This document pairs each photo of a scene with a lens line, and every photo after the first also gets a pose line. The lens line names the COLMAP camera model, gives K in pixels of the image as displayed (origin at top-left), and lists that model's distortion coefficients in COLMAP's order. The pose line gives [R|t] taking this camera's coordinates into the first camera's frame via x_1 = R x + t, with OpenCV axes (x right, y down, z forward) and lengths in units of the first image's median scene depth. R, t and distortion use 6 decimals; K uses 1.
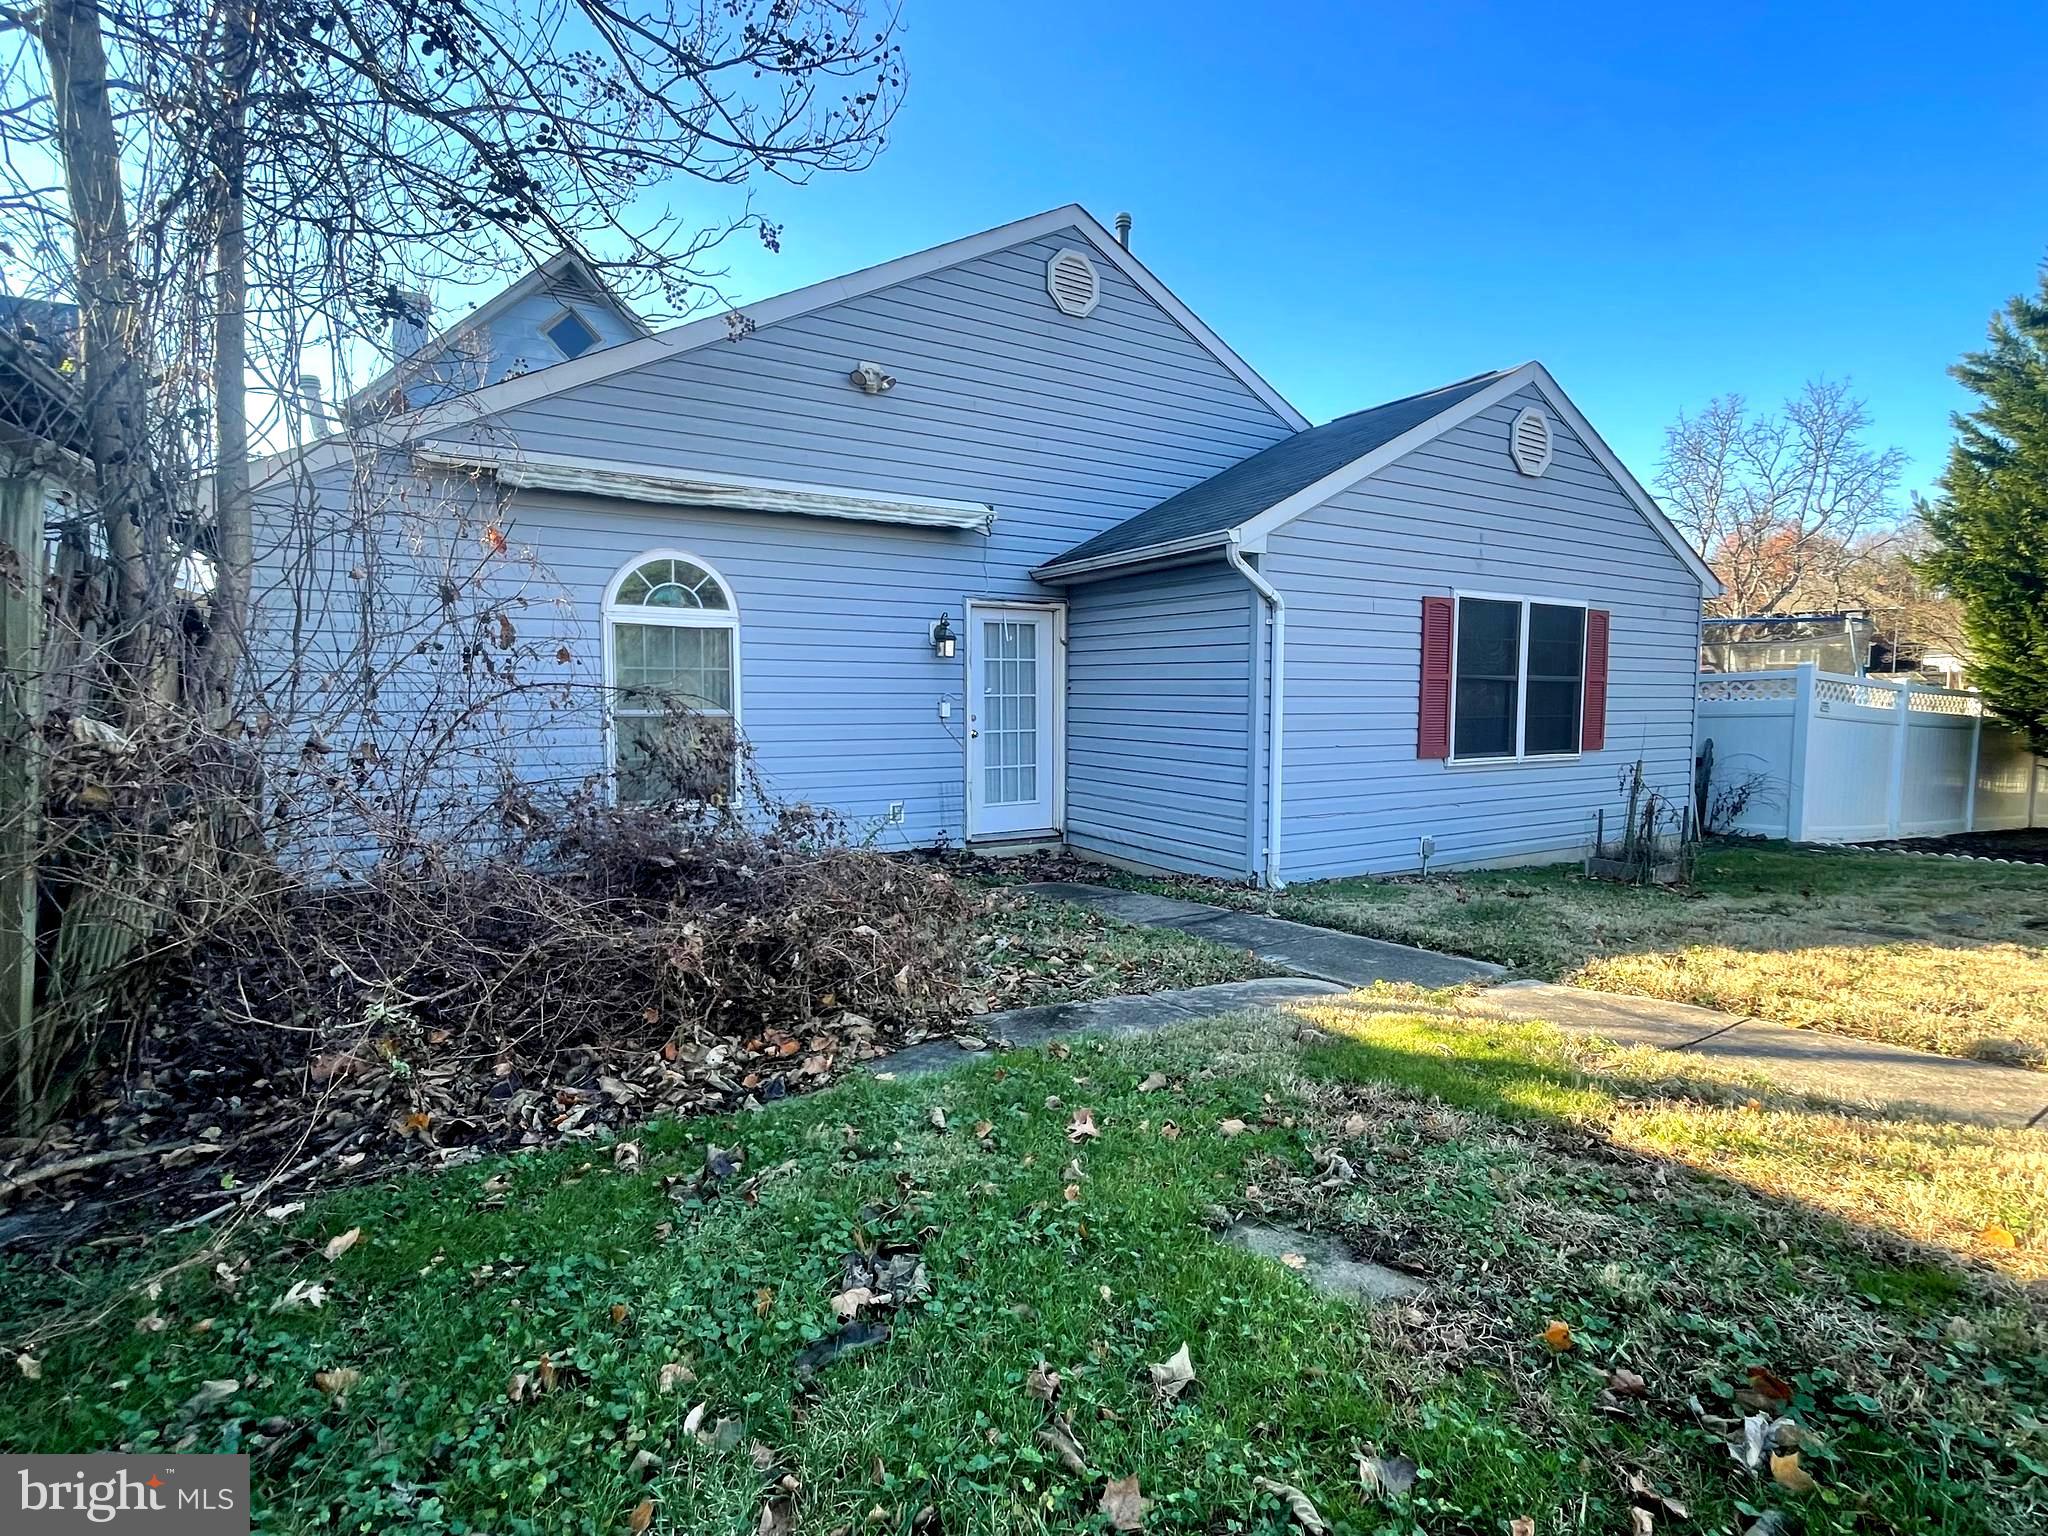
lens RADIAL K [[985.6, 0, 1018.8], [0, 985.6, 767.4], [0, 0, 1]] dist [-0.016373, -0.000163]
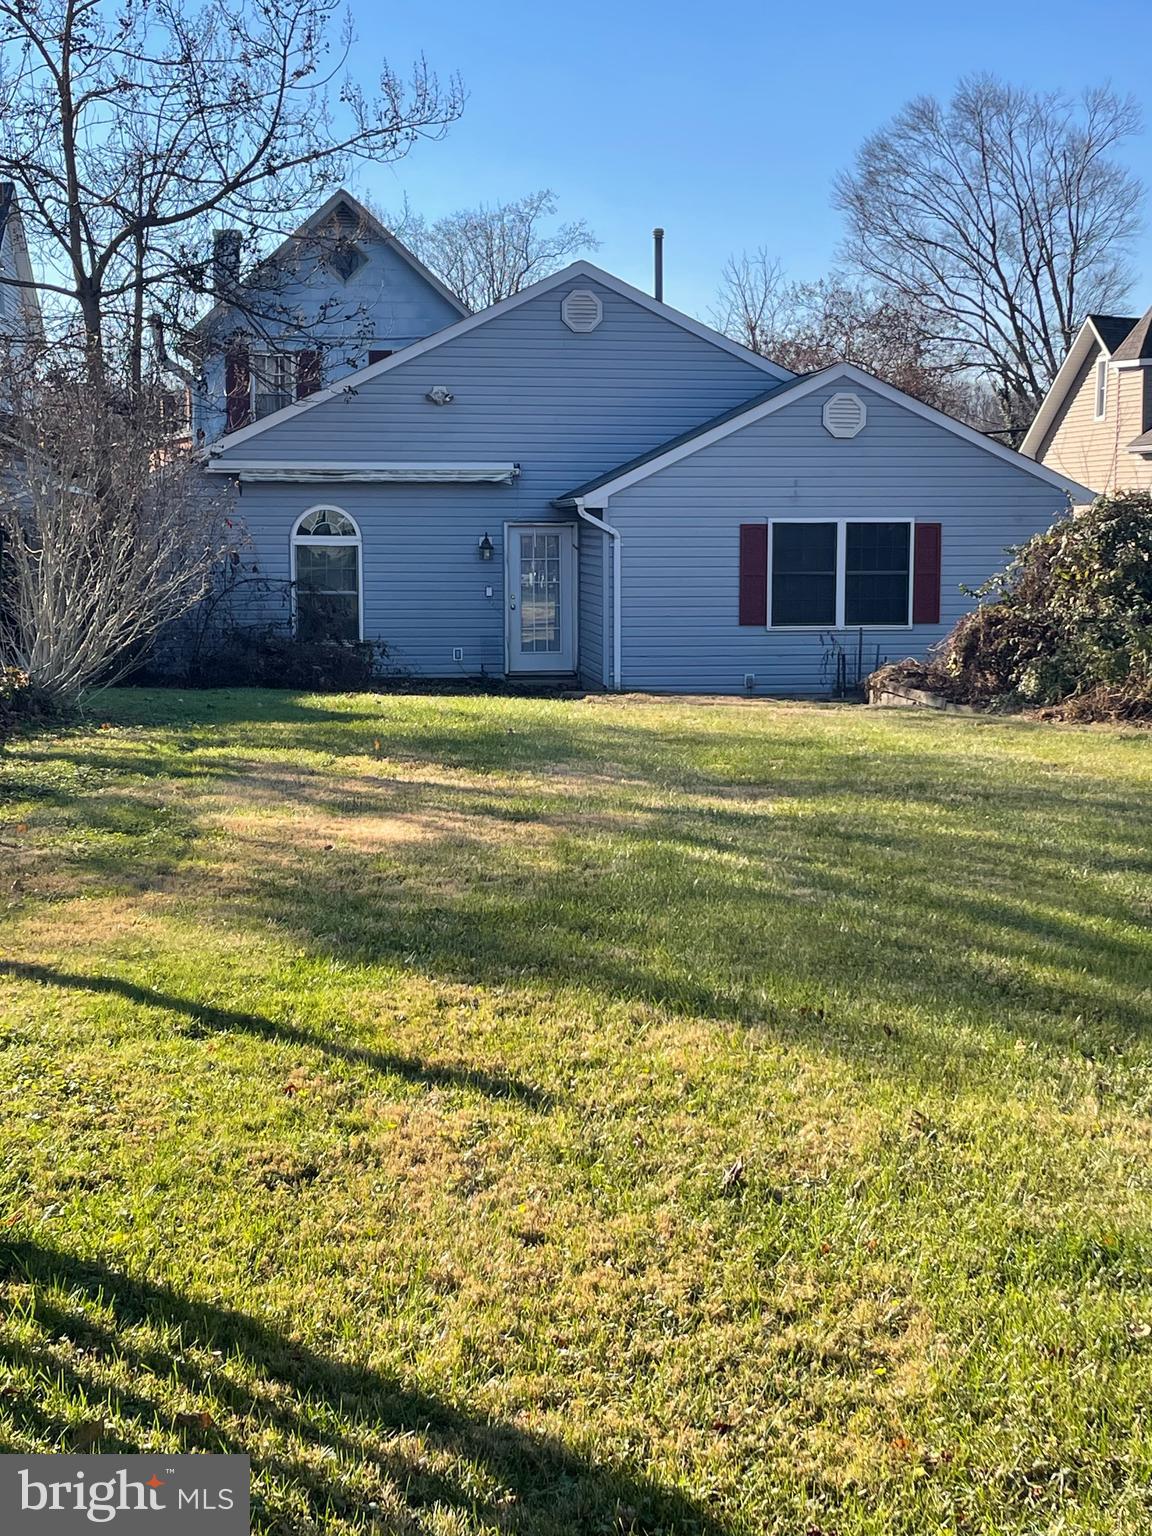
lens RADIAL K [[2109.3, 0, 580.4], [0, 2109.3, 765.6], [0, 0, 1]] dist [0.114034, 0.000000]
pose [[0.915035, 0.041871, -0.401196, 1.564007], [-0.026928, 0.998720, 0.042815, 0.079229], [0.402476, -0.028374, 0.914991, -2.264772]]
